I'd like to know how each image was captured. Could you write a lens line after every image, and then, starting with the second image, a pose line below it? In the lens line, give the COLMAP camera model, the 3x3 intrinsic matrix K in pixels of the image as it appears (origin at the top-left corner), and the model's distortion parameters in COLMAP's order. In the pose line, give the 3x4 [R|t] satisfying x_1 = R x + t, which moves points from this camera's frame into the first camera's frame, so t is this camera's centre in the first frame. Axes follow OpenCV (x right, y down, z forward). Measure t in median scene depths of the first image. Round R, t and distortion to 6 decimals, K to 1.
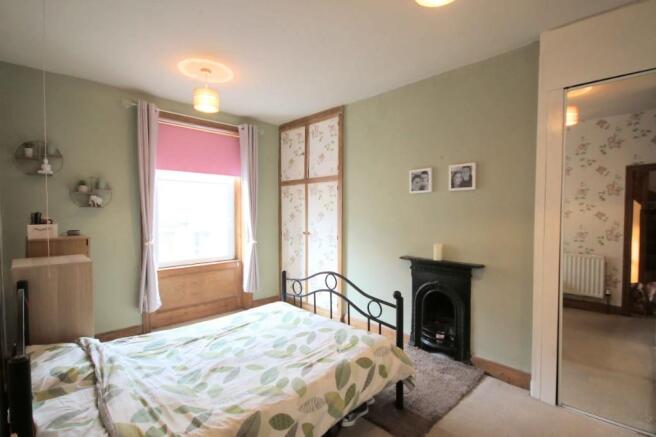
lens RADIAL K [[306.6, 0, 328.0], [0, 306.6, 218.5], [0, 0, 1]] dist [-0.002177, 0.000123]
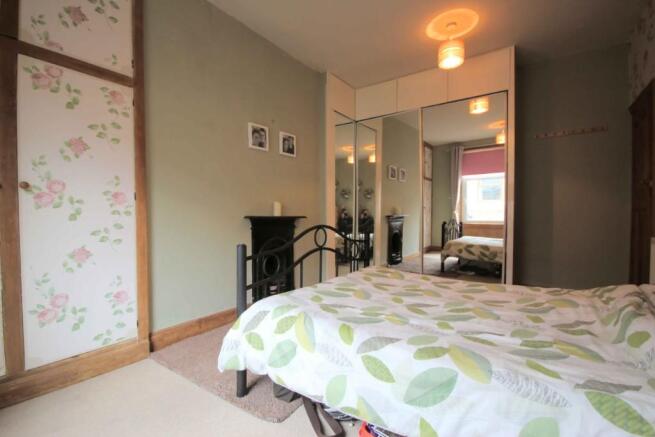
lens RADIAL K [[306.2, 0, 327.5], [0, 306.2, 218.5], [0, 0, 1]] dist [-0.002177, 0.000123]
pose [[-0.176592, -0.015644, 0.984160, -0.751314], [0.010890, 0.999781, 0.017846, 0.130088], [-0.984224, 0.013869, -0.176383, 1.046311]]
